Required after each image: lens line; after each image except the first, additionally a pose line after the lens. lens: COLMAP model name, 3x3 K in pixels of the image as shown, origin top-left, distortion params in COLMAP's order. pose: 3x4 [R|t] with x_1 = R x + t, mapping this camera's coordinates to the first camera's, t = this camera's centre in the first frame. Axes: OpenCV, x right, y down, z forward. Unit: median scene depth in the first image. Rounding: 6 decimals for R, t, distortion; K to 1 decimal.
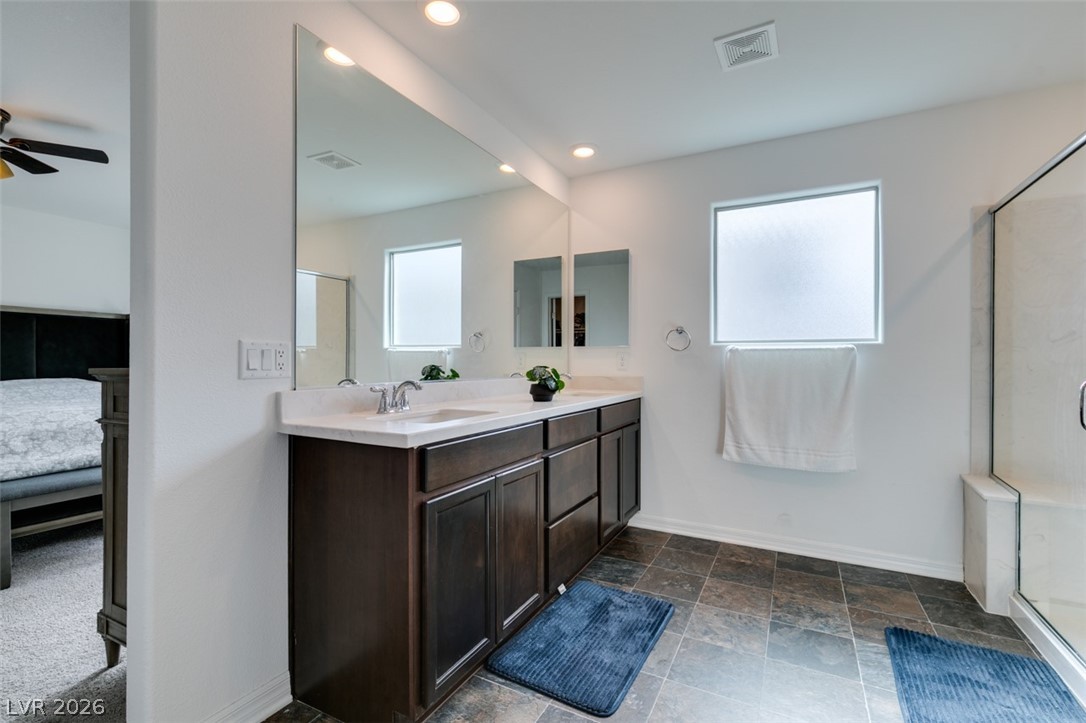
lens RADIAL K [[483.3, 0, 542.4], [0, 483.3, 359.8], [0, 0, 1]] dist [0.003086, -0.001757]
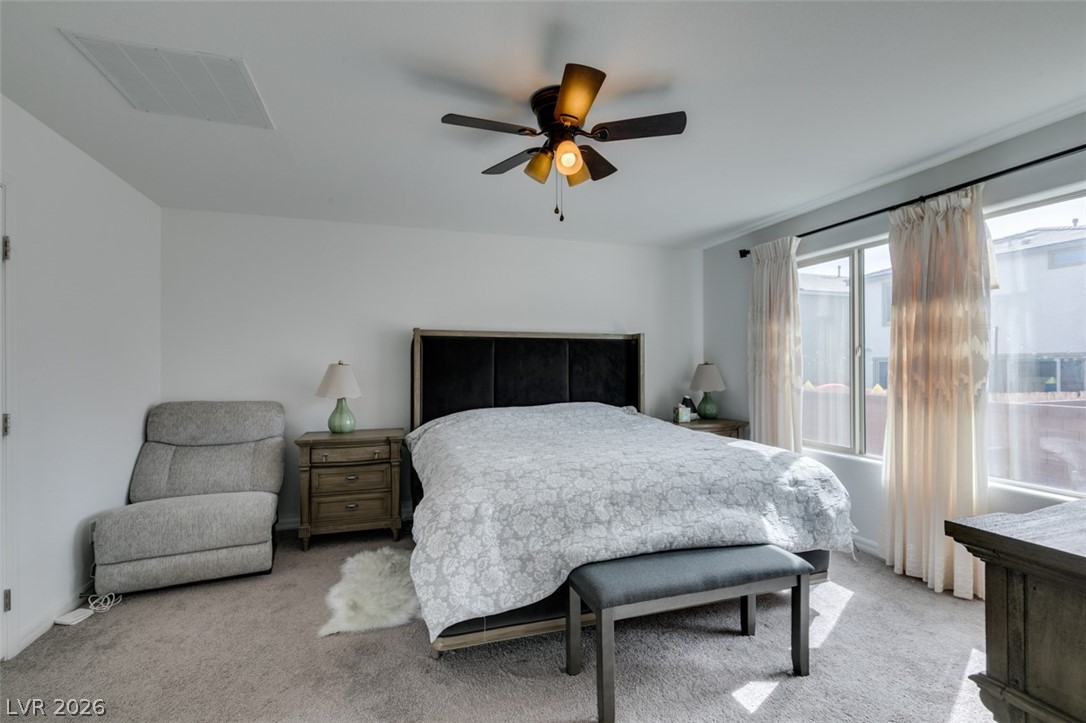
lens RADIAL K [[483.3, 0, 544.9], [0, 483.3, 364.1], [0, 0, 1]] dist [0.003086, -0.001757]
pose [[0.721744, -0.002865, -0.692154, -0.572162], [0.002572, 0.999996, -0.001458, -0.059993], [0.692155, -0.000727, 0.721749, 0.346824]]
